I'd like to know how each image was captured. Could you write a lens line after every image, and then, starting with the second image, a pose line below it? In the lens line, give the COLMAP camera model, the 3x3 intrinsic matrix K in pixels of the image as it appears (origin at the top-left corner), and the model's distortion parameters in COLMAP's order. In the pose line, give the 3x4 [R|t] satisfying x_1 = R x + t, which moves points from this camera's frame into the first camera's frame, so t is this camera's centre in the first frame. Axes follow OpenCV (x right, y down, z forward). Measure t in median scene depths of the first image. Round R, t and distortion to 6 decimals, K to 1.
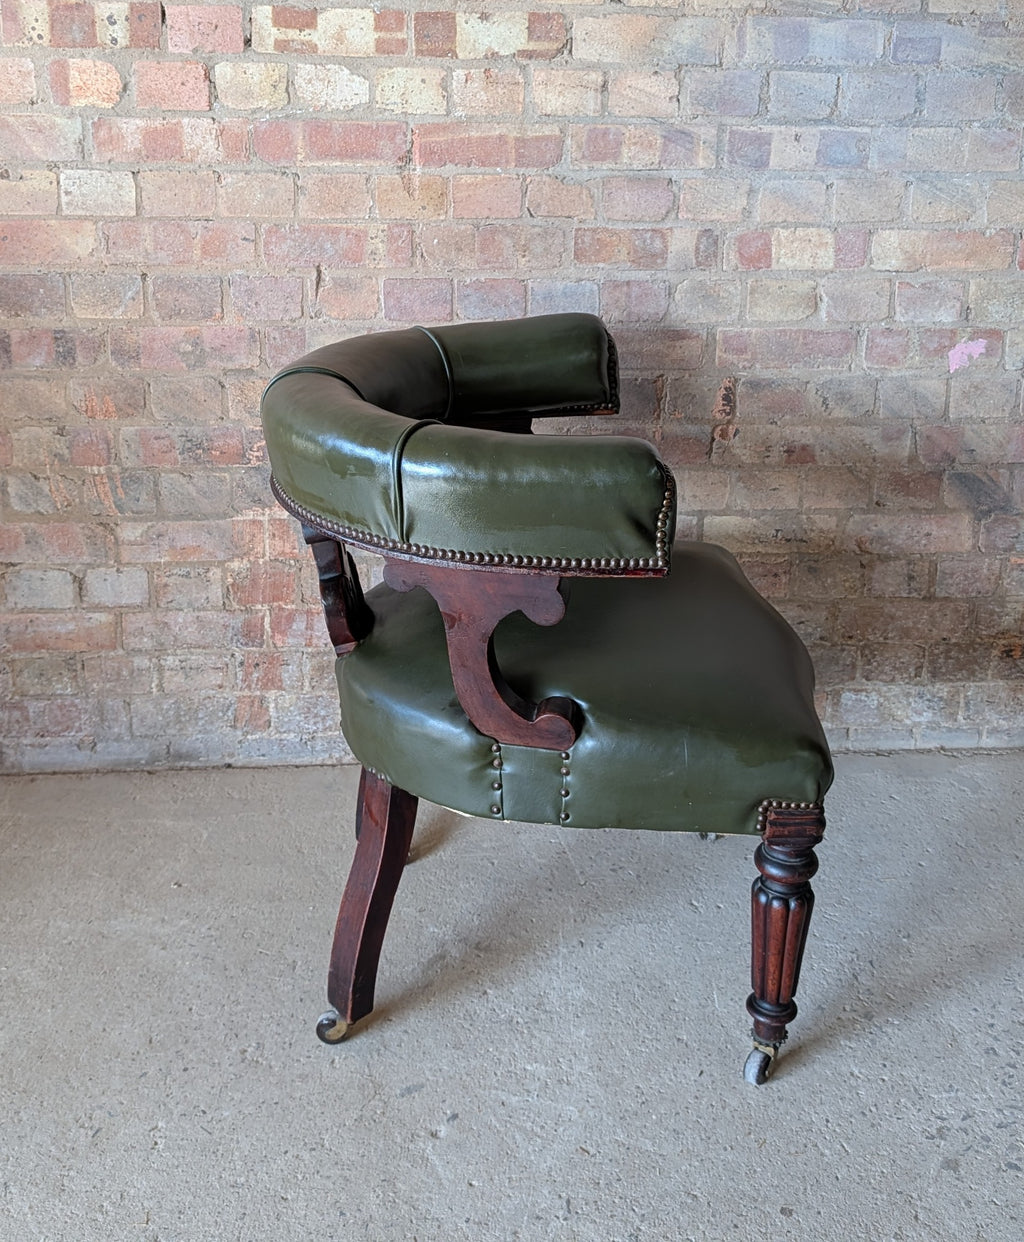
lens RADIAL K [[1472.4, 0, 538.6], [0, 1472.4, 432.2], [0, 0, 1]] dist [0.145504, -0.505212]
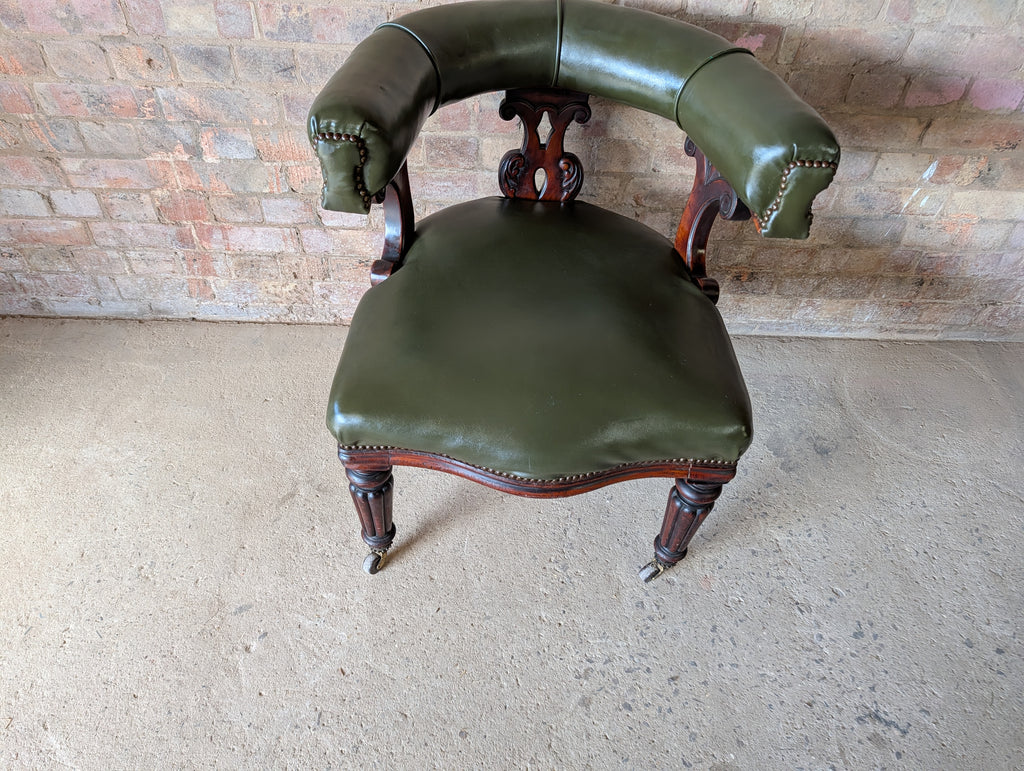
lens RADIAL K [[733.0, 0, 504.8], [0, 733.0, 390.8], [0, 0, 1]] dist [0.004533, -0.005926]
pose [[0.996403, 0.072456, -0.043954, 0.153410], [-0.040875, 0.865235, 0.499698, -0.102589], [0.074237, -0.496104, 0.865084, 0.382482]]
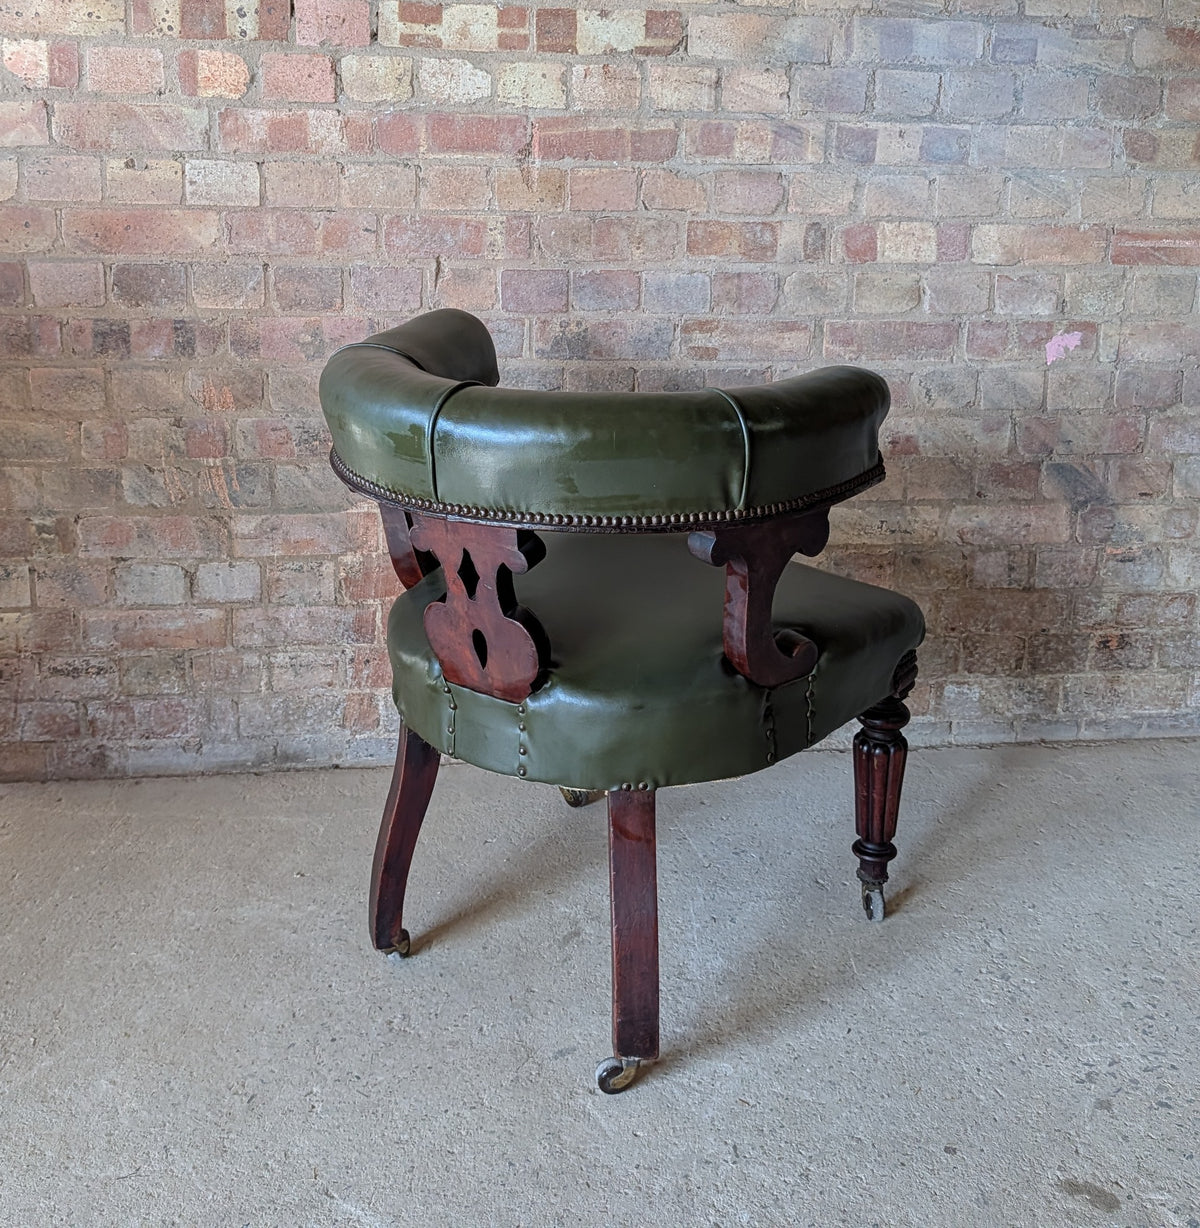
lens RADIAL K [[1506.0, 0, 618.1], [0, 1506.0, 431.2], [0, 0, 1]] dist [0.163636, -0.586901]
pose [[0.998662, -0.006013, 0.051357, -0.078270], [0.009092, 0.998162, -0.059923, 0.069661], [-0.050902, 0.060310, 0.996881, -0.035589]]
